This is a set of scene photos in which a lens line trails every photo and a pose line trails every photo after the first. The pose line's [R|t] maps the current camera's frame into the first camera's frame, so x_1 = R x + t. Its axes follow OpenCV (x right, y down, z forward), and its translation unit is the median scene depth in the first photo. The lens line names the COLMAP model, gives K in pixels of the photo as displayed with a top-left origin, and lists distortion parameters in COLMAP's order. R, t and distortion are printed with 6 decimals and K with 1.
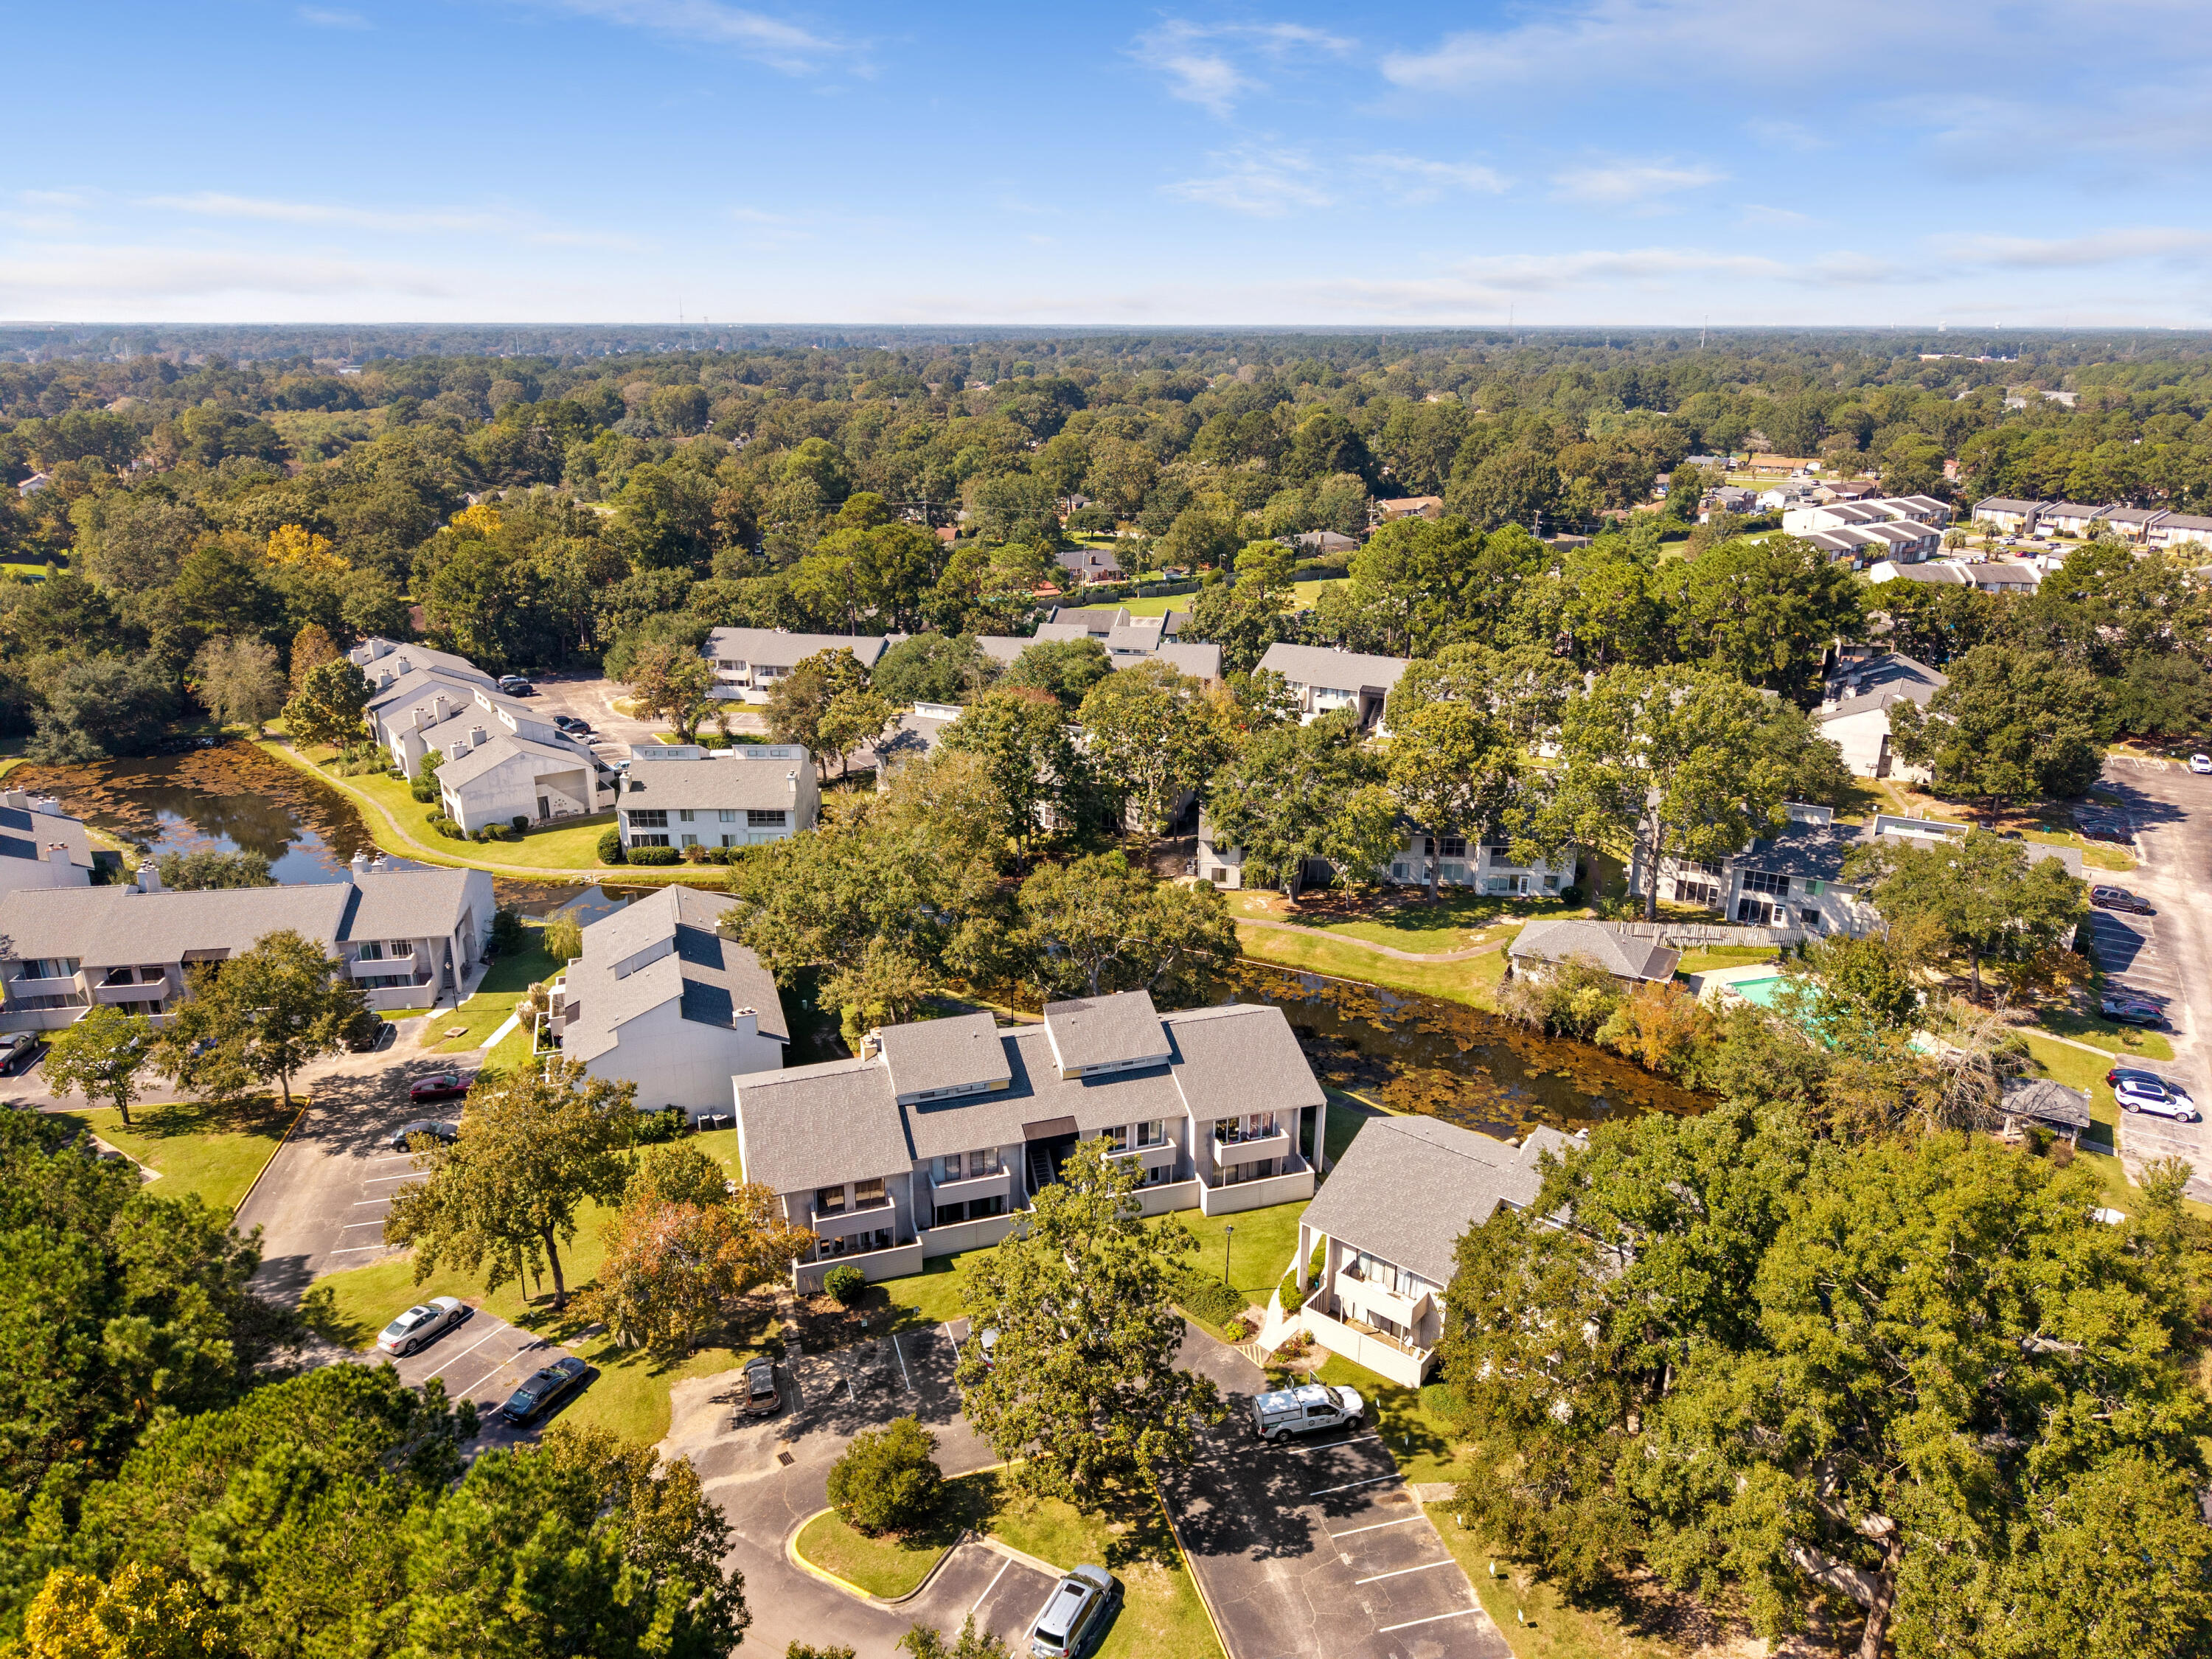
lens RADIAL K [[1565.4, 0, 1093.4], [0, 1565.4, 813.9], [0, 0, 1]] dist [0.054046, -0.061089]
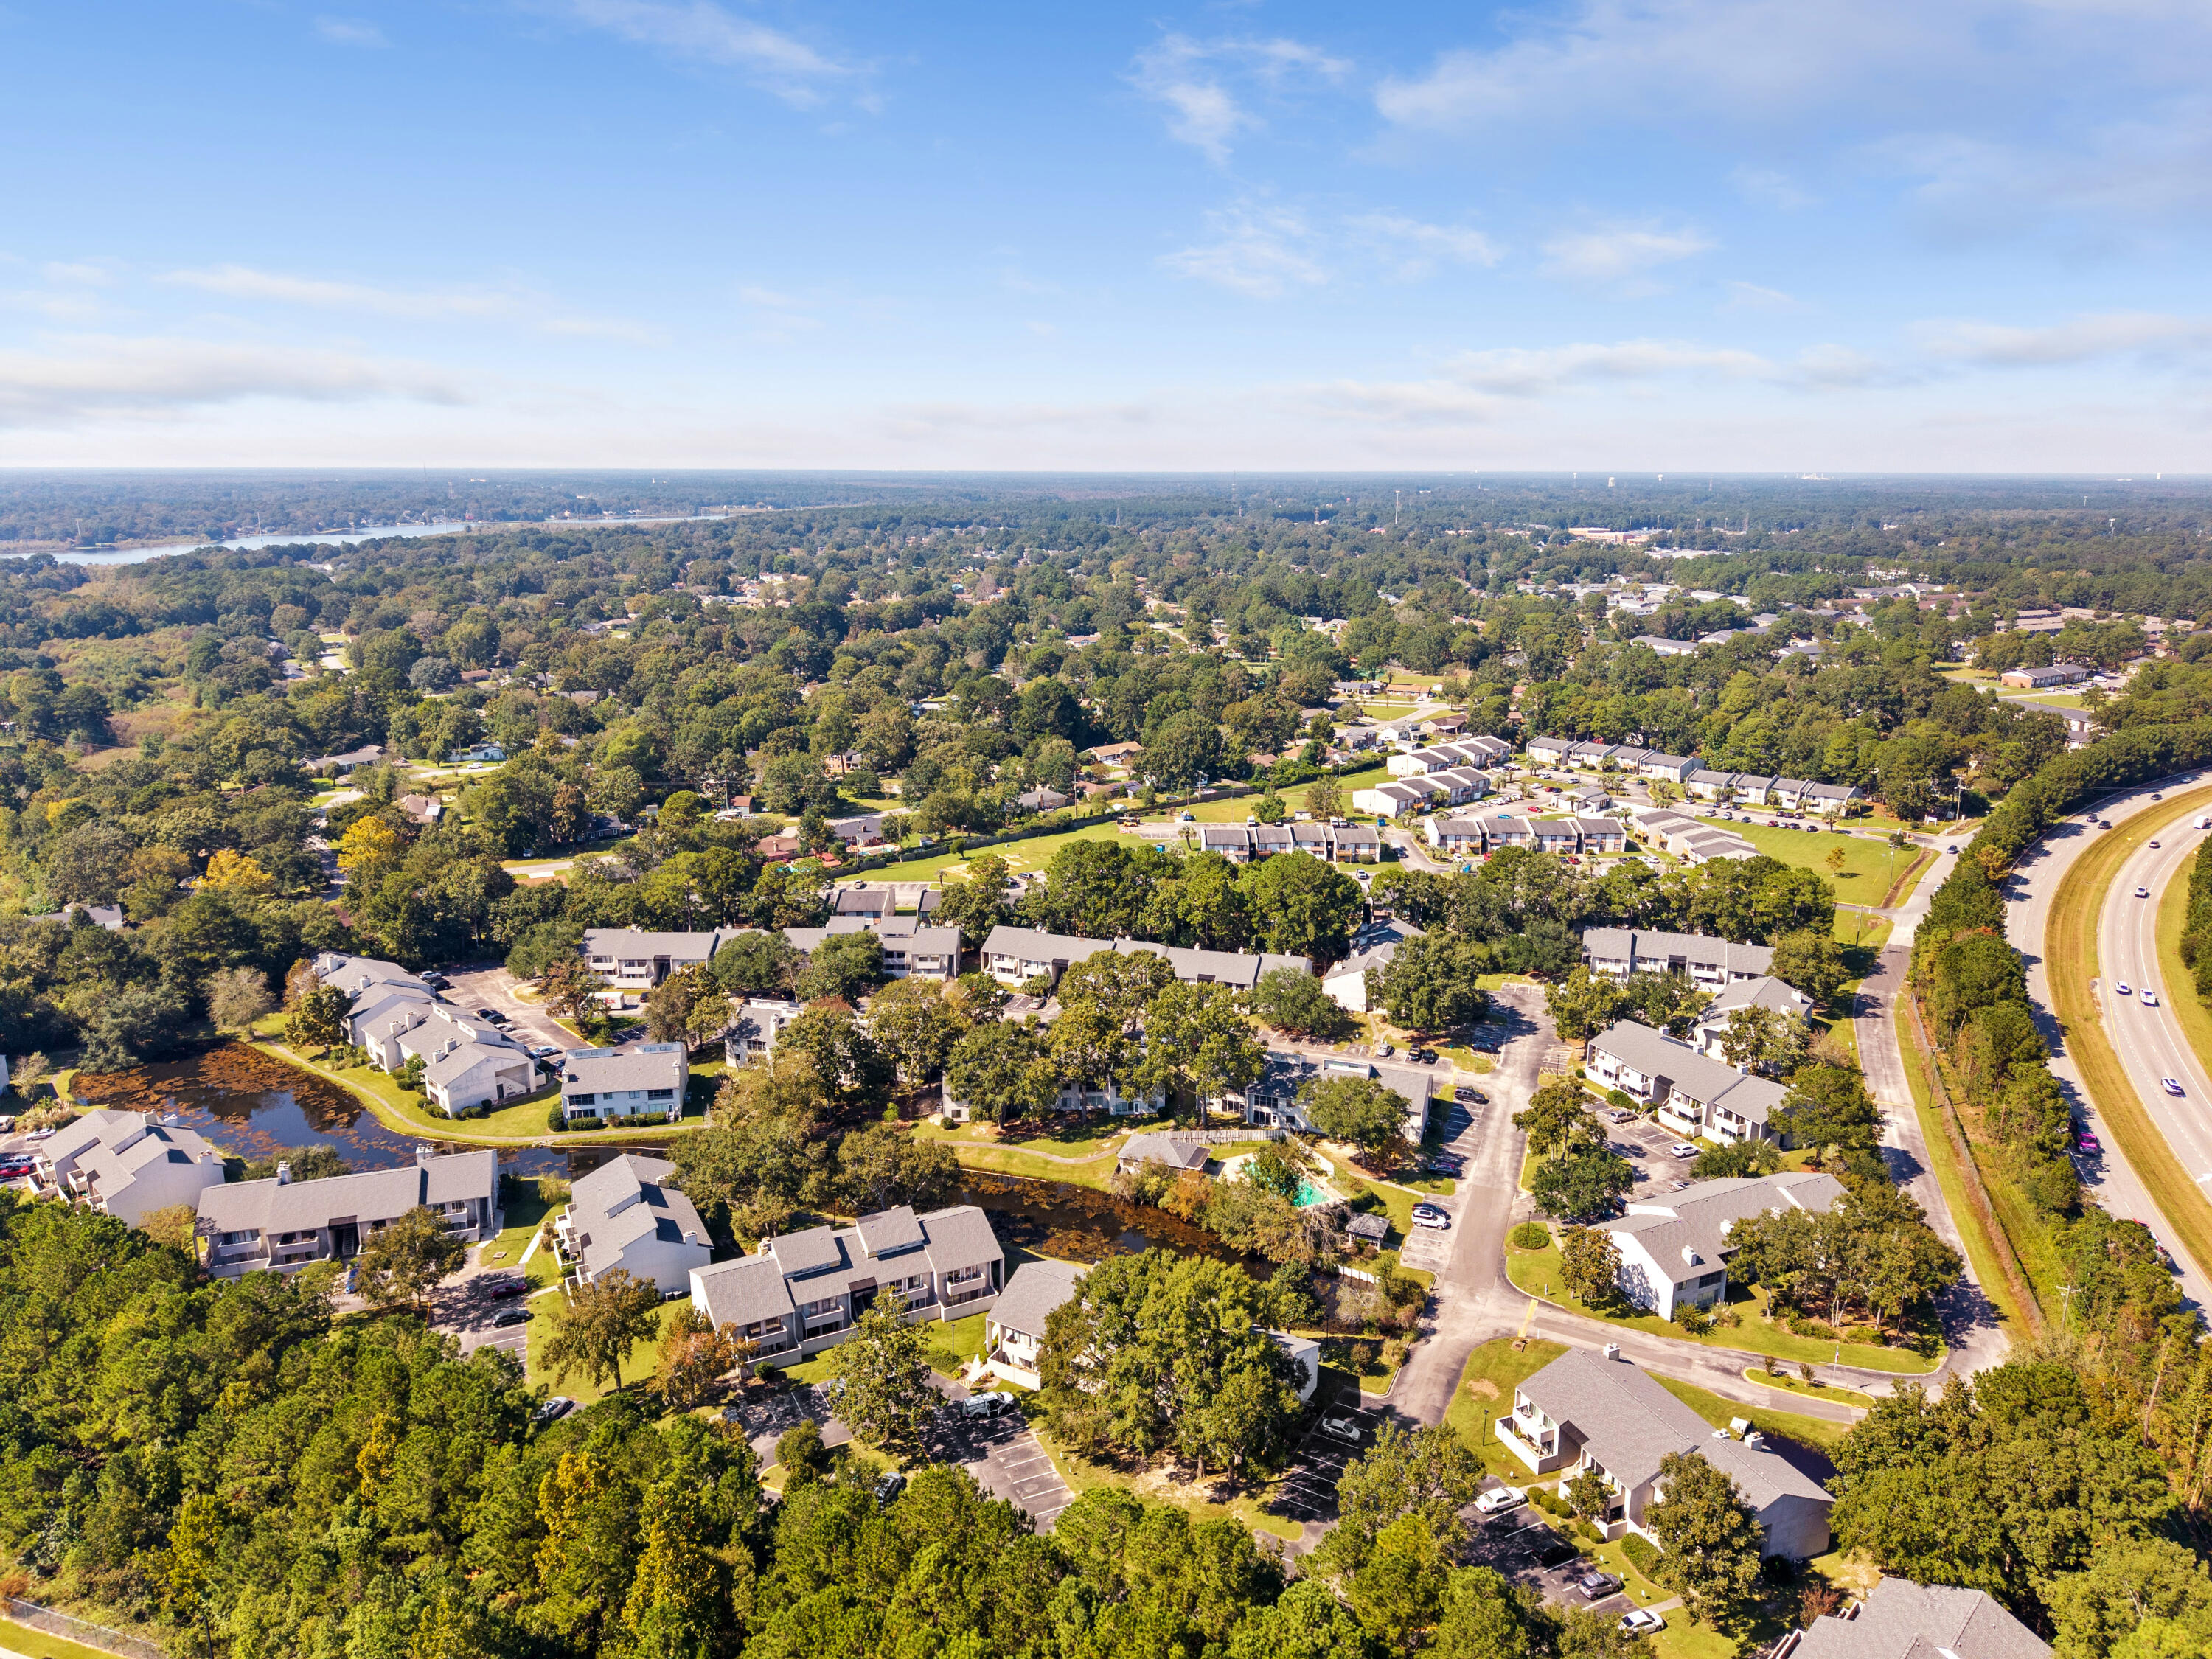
lens RADIAL K [[1565.4, 0, 1096.1], [0, 1565.4, 831.9], [0, 0, 1]] dist [0.054046, -0.061089]
pose [[0.988108, -0.043211, 0.147568, -0.002989], [0.053424, 0.996391, -0.065962, -0.141130], [-0.144185, 0.073061, 0.986850, -0.667951]]
